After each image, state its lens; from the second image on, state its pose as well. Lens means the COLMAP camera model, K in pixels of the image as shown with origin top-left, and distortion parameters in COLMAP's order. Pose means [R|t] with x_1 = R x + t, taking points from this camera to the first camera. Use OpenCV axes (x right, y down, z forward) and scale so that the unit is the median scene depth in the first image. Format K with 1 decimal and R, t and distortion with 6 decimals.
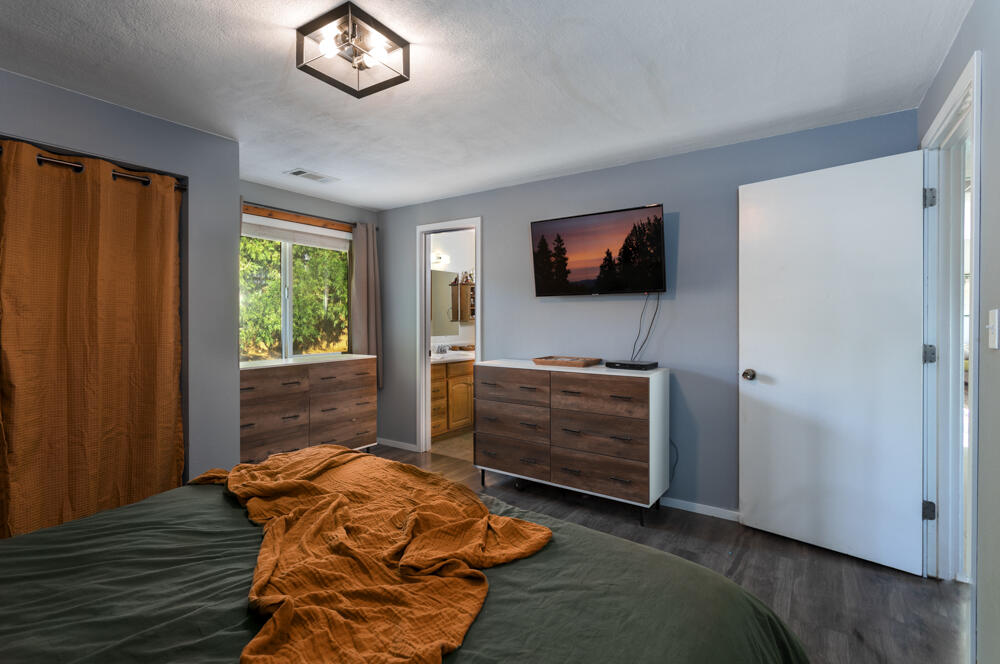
lens RADIAL K [[477.0, 0, 498.2], [0, 477.0, 317.3], [0, 0, 1]] dist [0.000278, 0.000254]
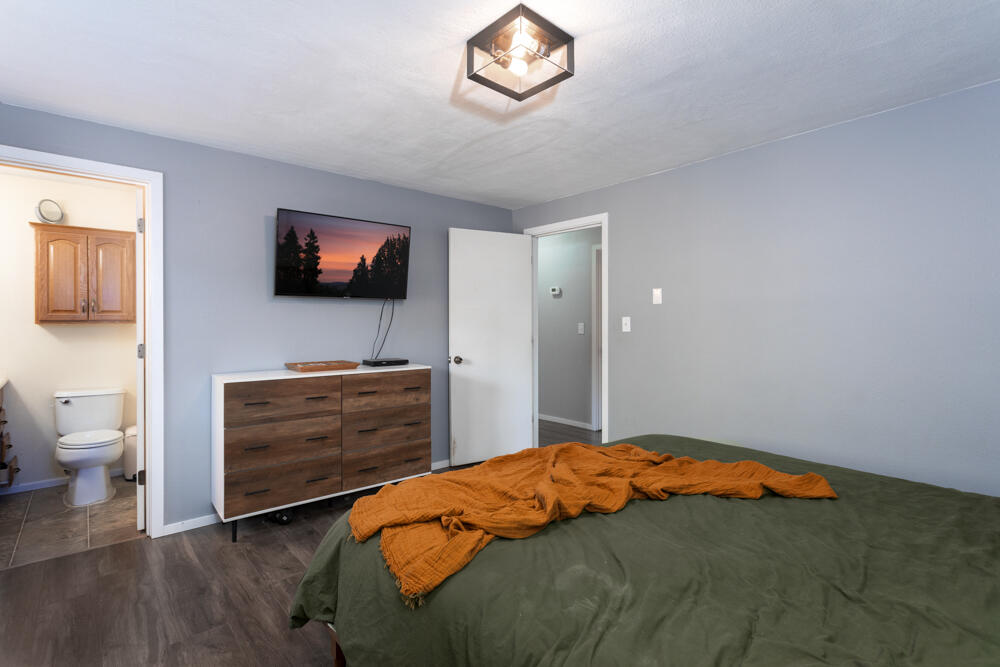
lens RADIAL K [[477.0, 0, 498.2], [0, 477.0, 318.8], [0, 0, 1]] dist [0.000278, 0.000254]
pose [[0.264481, 0.005521, 0.964375, -0.724455], [-0.000503, 0.999984, -0.005588, 0.004057], [-0.964391, 0.000993, 0.264479, 0.438862]]
